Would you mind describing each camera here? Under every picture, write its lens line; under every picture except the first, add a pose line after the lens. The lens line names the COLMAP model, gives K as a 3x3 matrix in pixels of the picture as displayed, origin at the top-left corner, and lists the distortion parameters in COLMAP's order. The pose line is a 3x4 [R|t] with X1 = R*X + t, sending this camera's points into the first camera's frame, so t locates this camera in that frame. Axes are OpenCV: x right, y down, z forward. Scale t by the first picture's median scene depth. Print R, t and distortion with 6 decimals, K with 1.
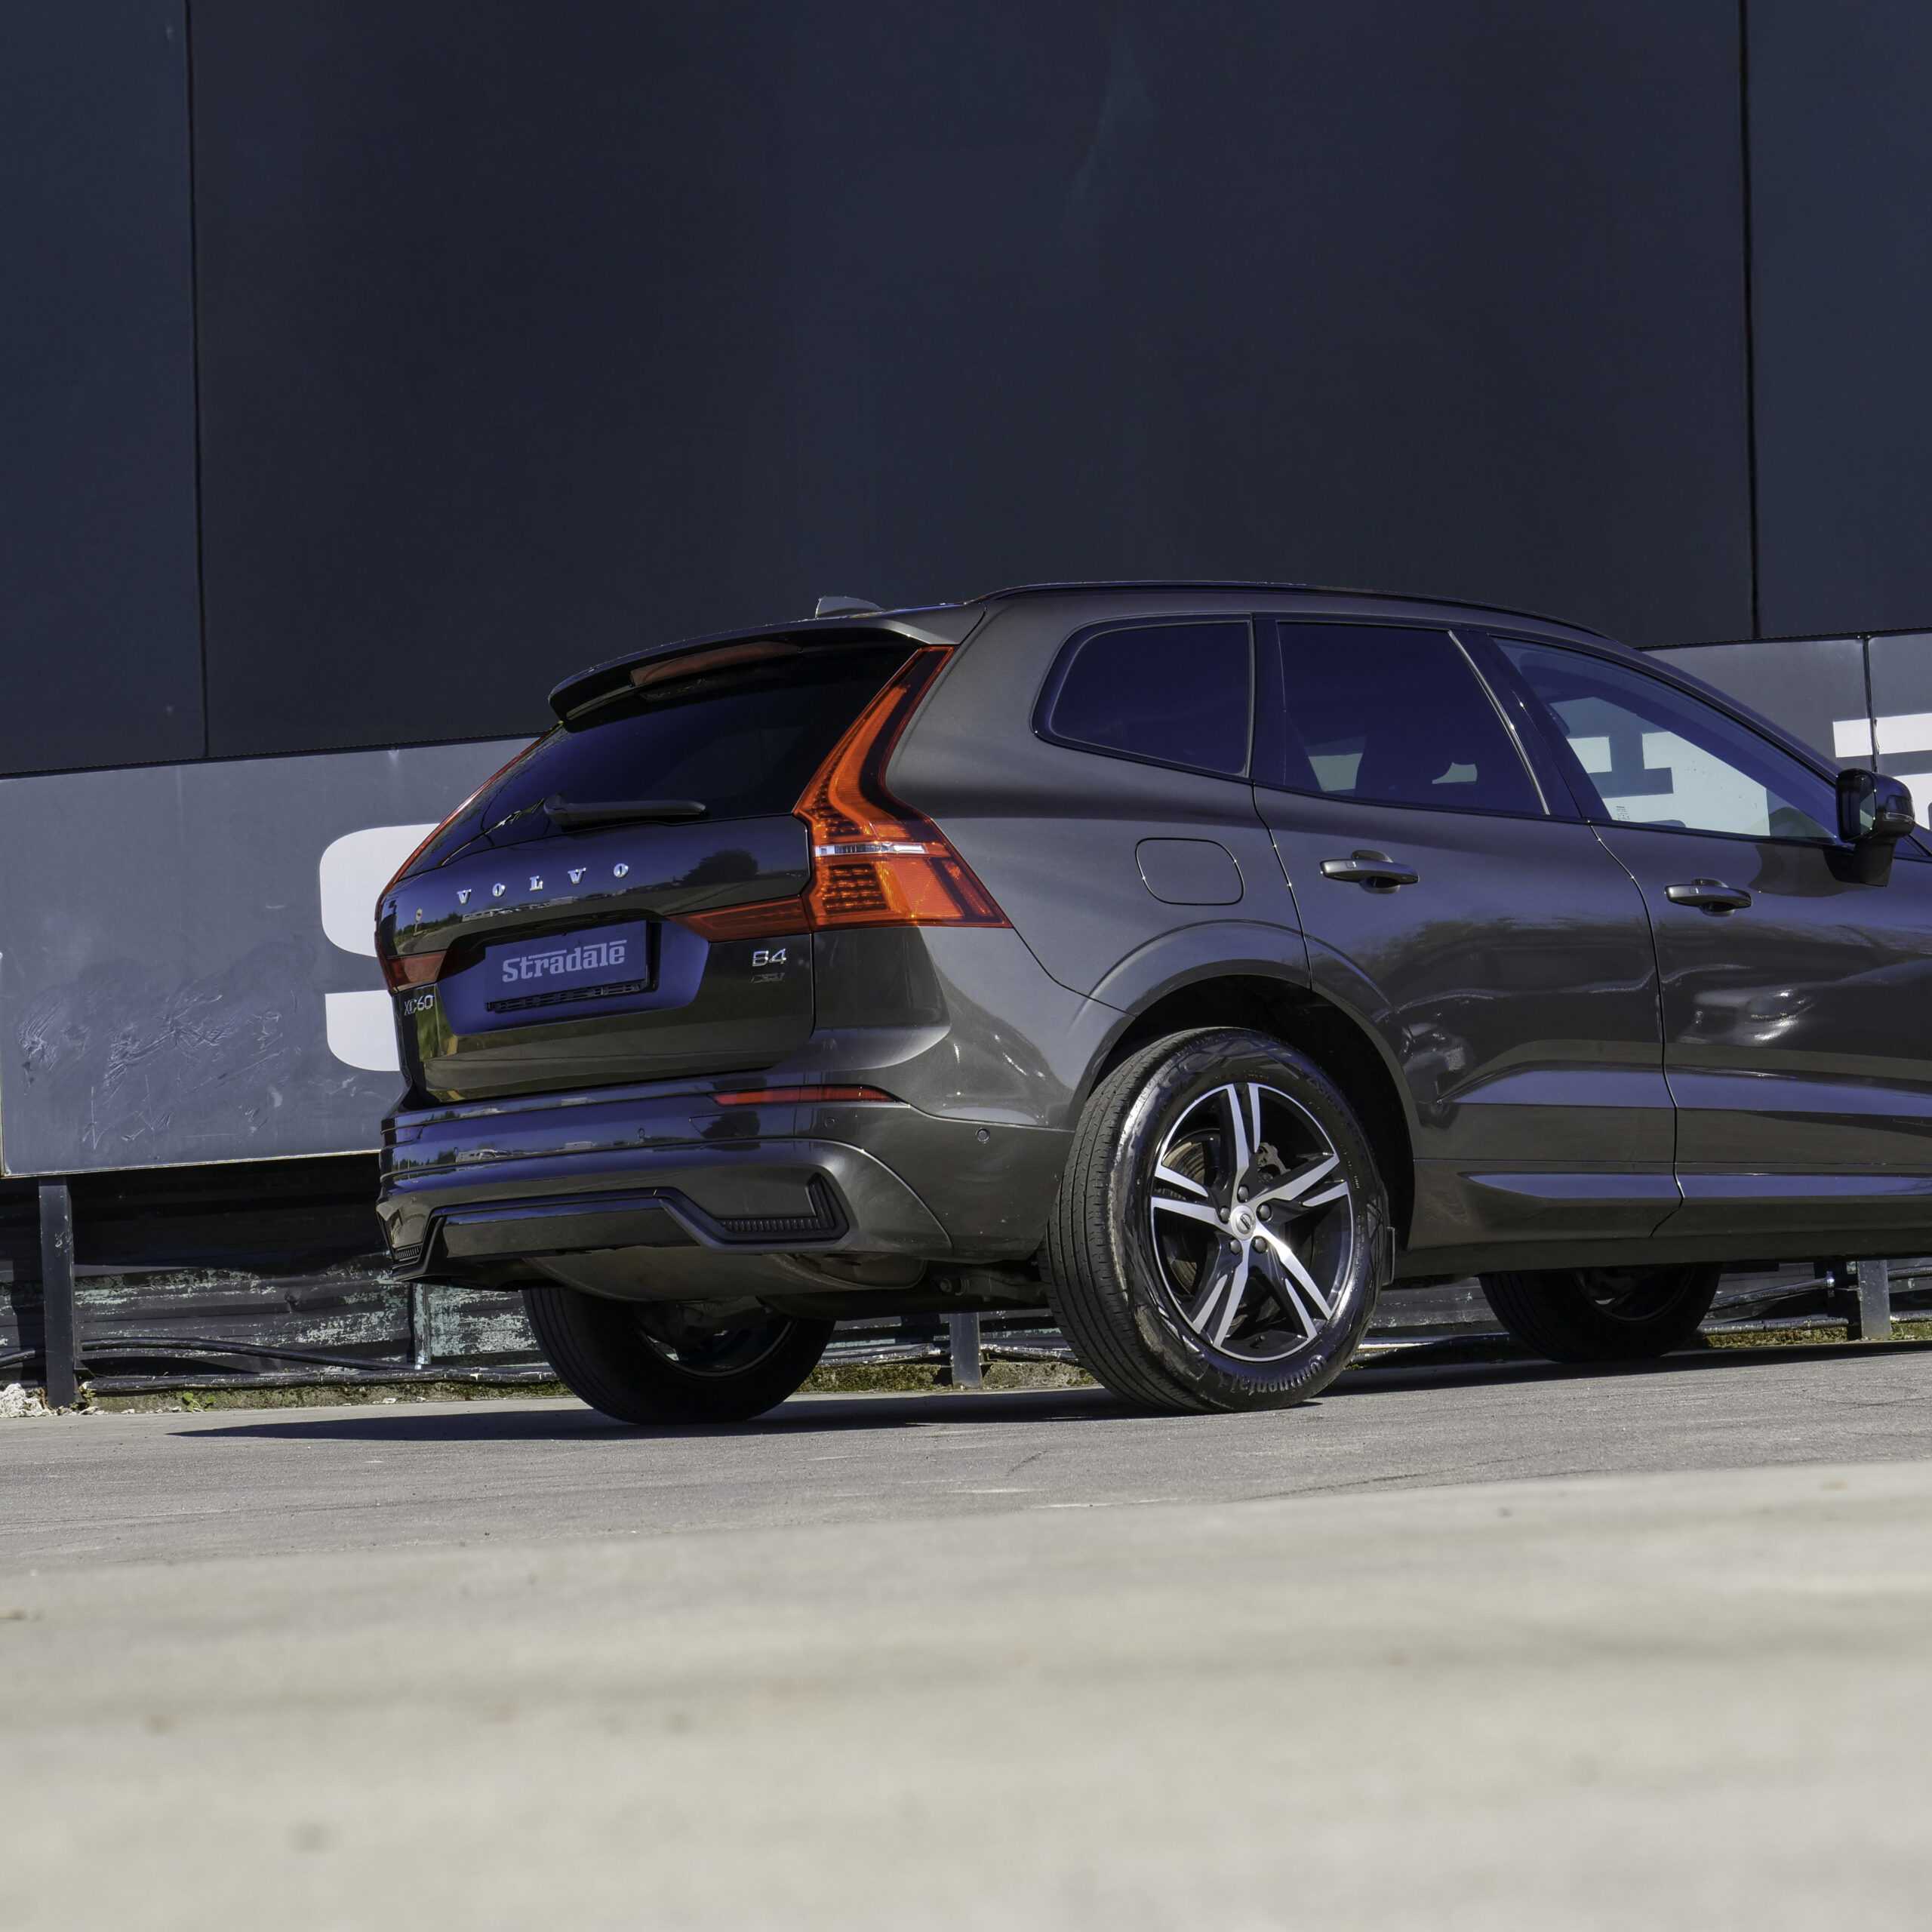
lens RADIAL K [[4987.5, 0, 938.7], [0, 4987.5, 933.5], [0, 0, 1]] dist [0.014988, -0.205597]
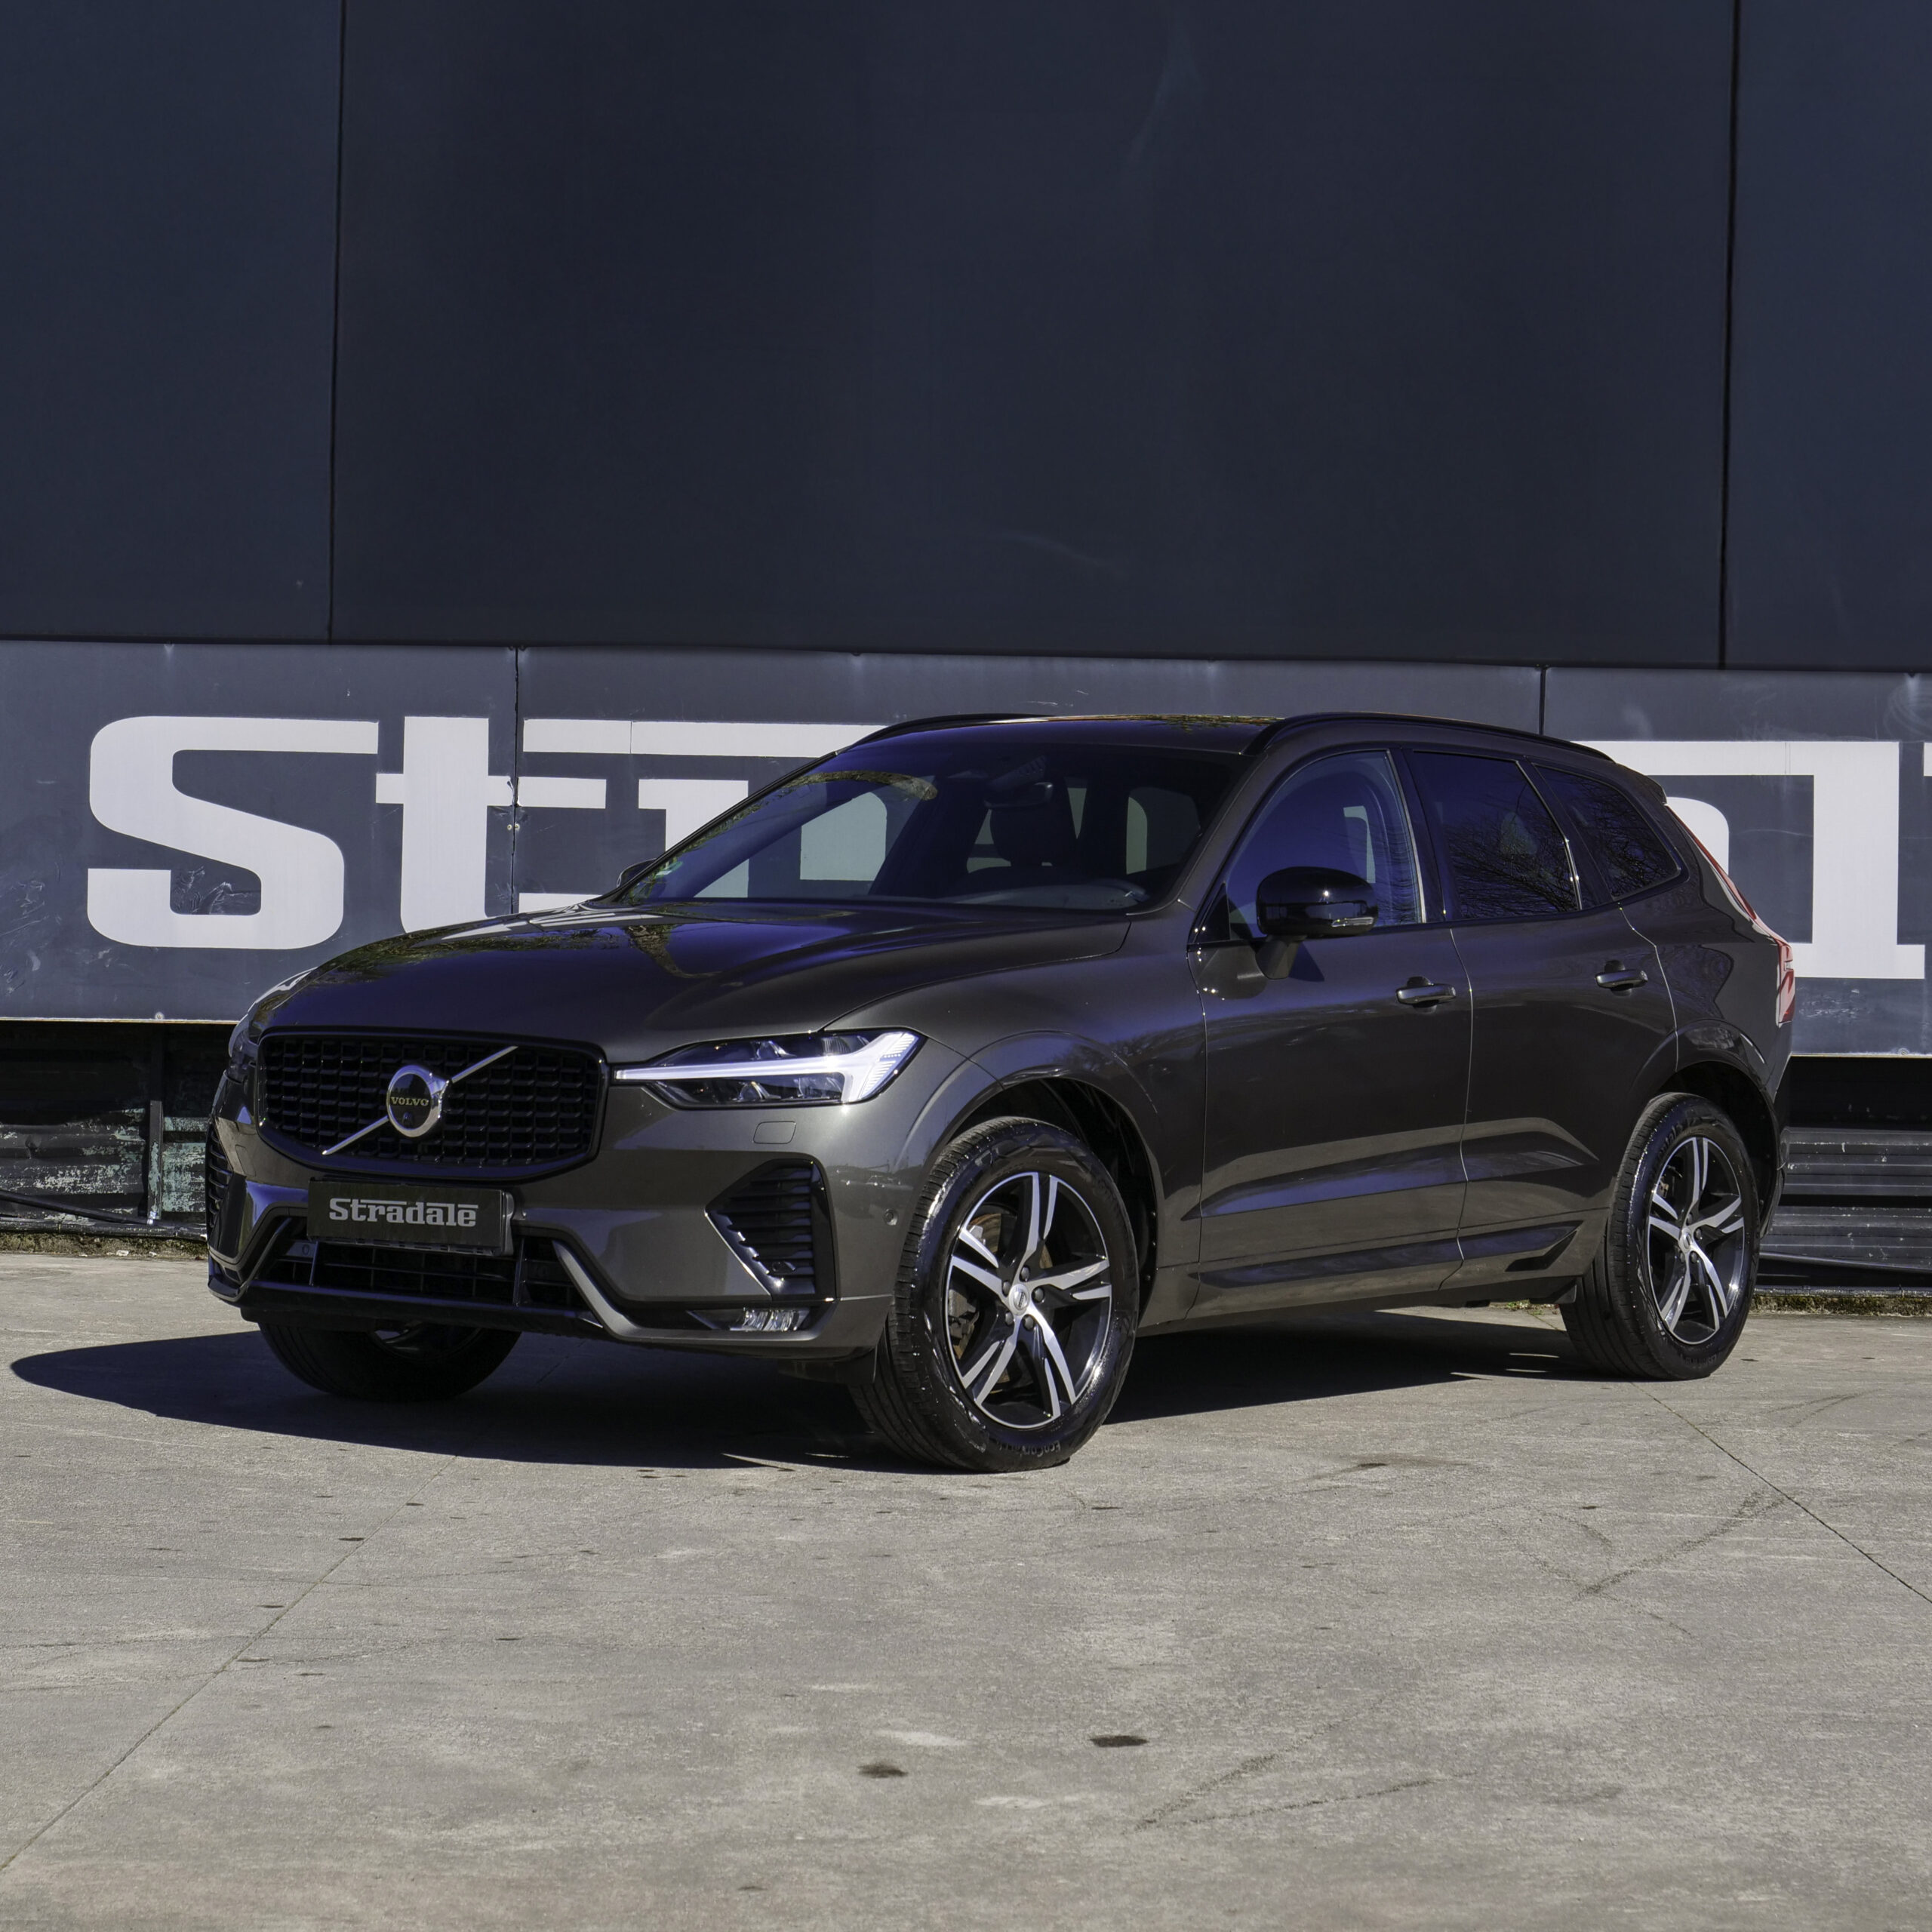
lens RADIAL K [[4921.0, 0, 954.7], [0, 4921.0, 961.0], [0, 0, 1]] dist [-0.000503, -0.137342]
pose [[0.991600, 0.078330, 0.102928, -0.047803], [-0.086567, 0.993176, 0.078156, -0.068371], [-0.096103, -0.086410, 0.991614, -0.060528]]
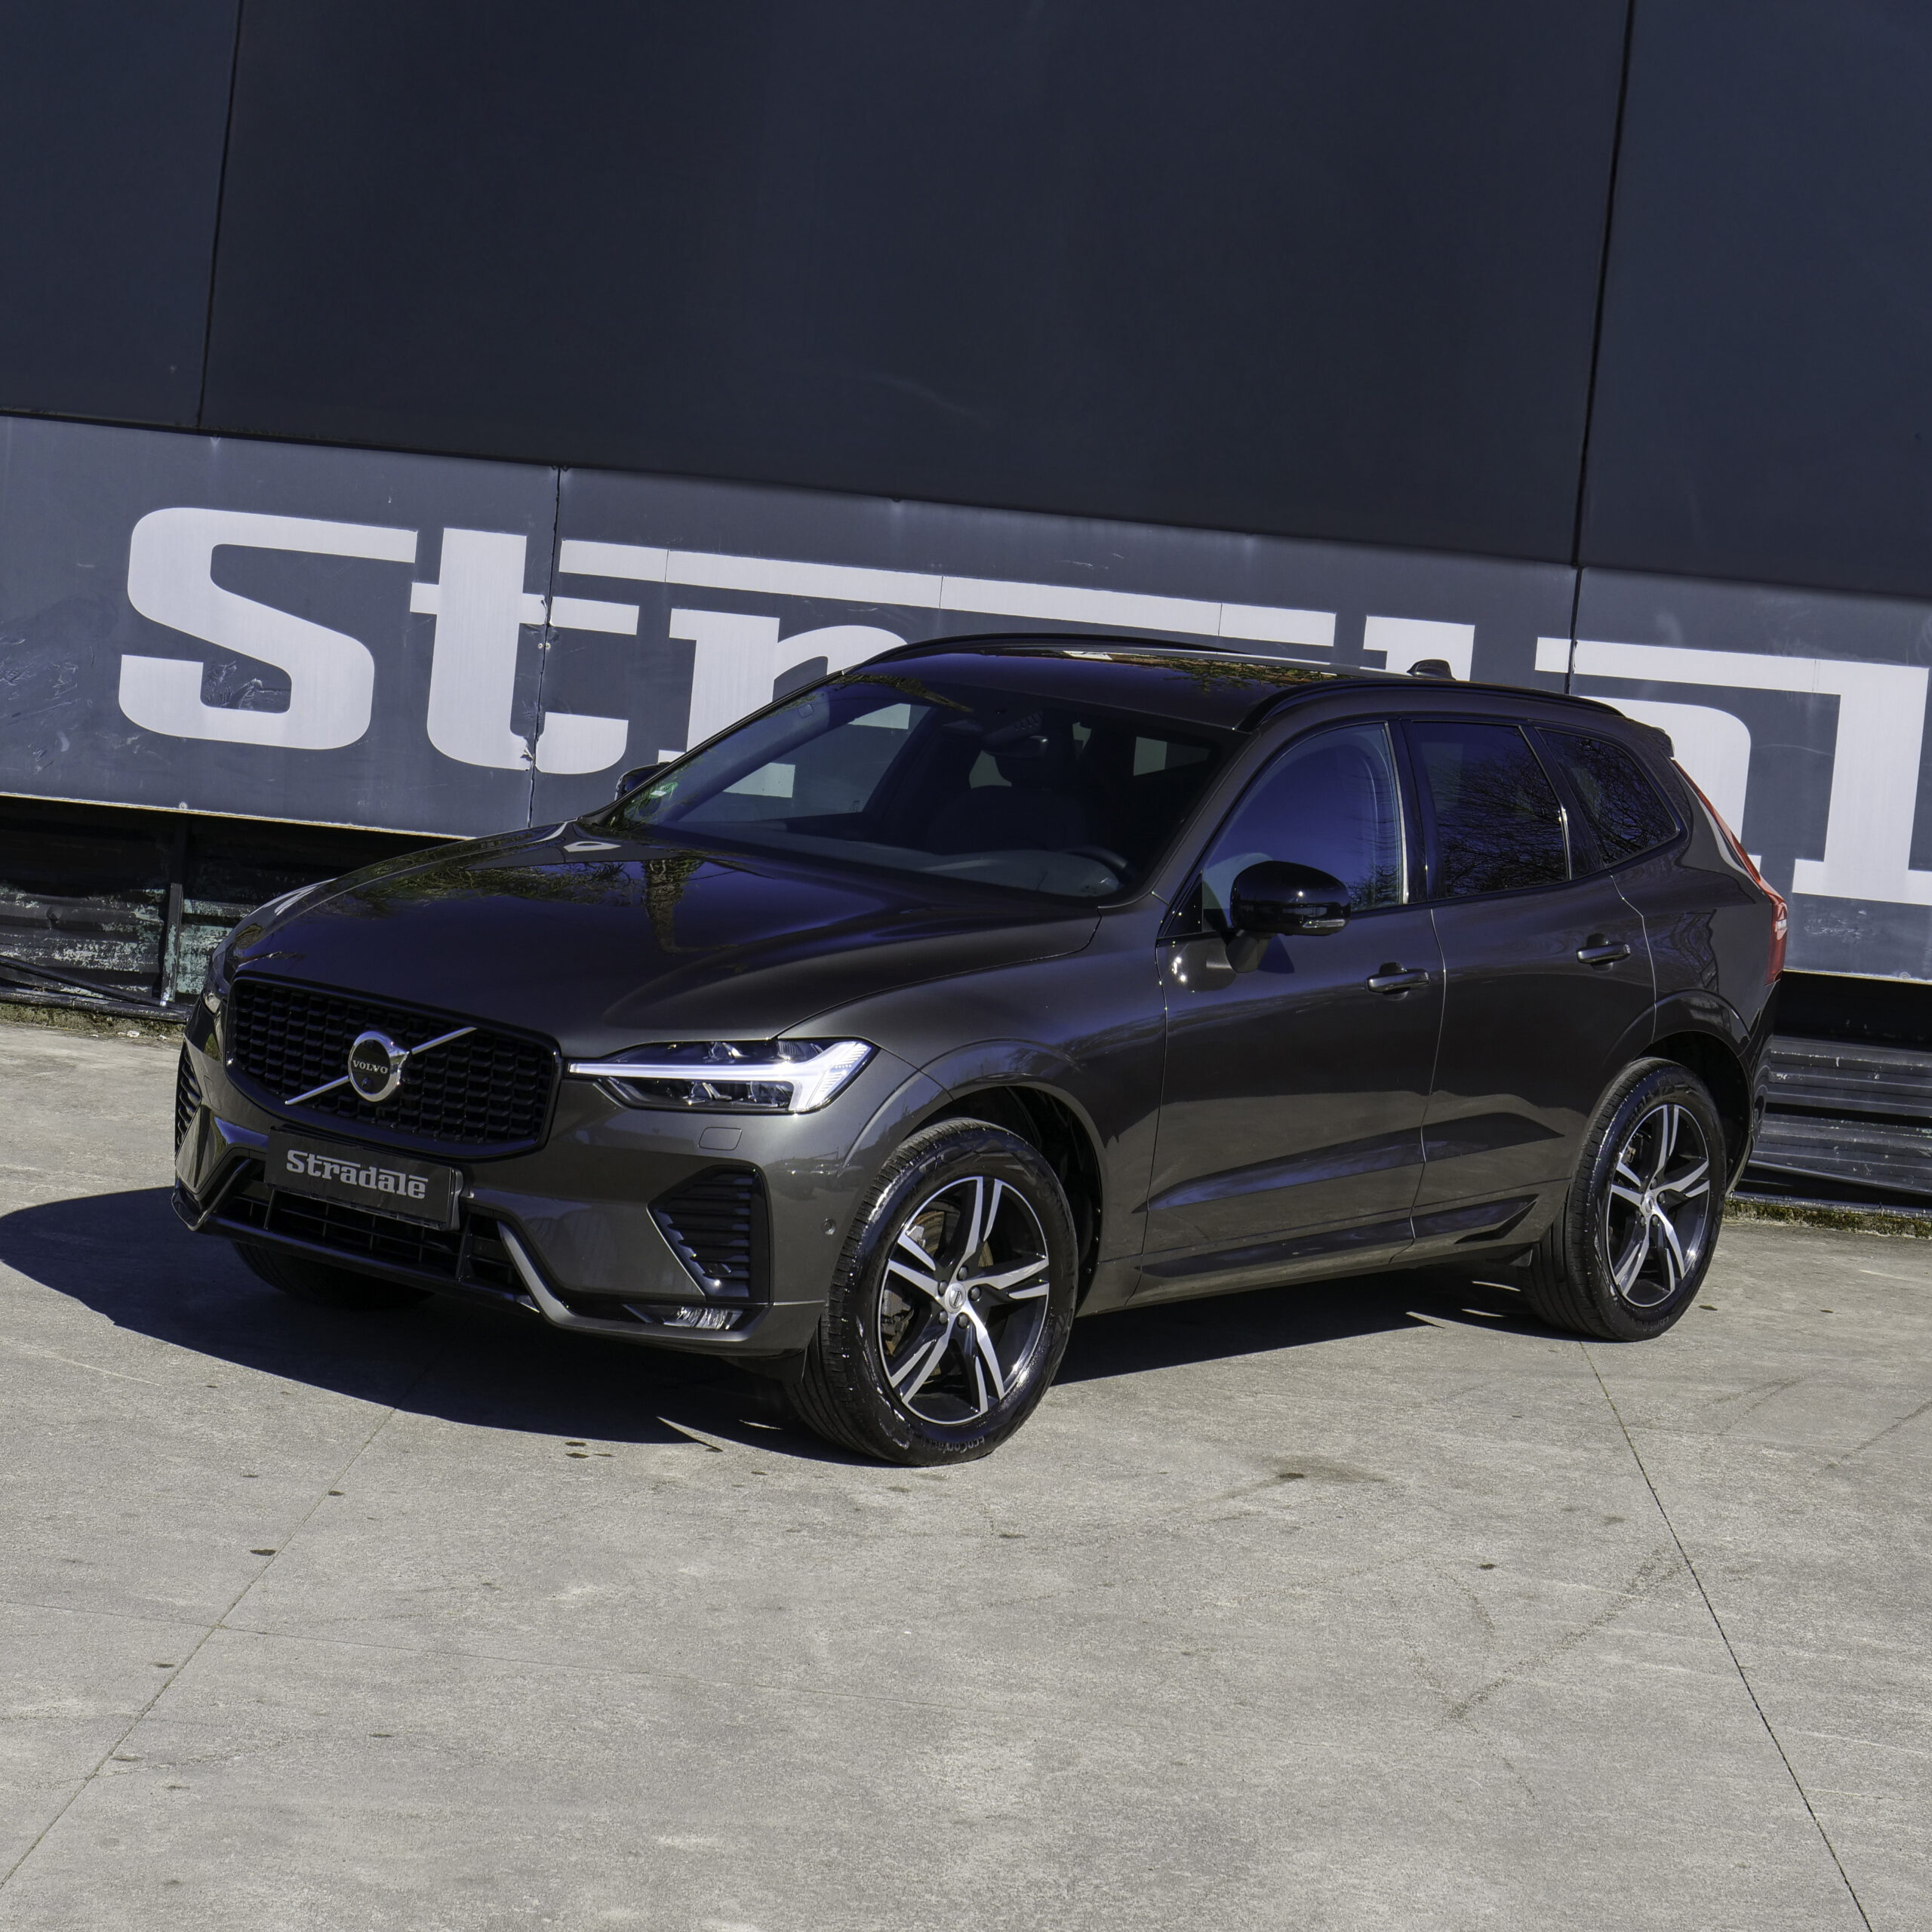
lens RADIAL K [[4921.0, 0, 954.7], [0, 4921.0, 961.0], [0, 0, 1]] dist [-0.000503, -0.137342]
pose [[0.985309, 0.144739, 0.090649, -0.034058], [-0.158927, 0.971399, 0.176424, -0.143344], [-0.062521, -0.188239, 0.980131, -0.061564]]
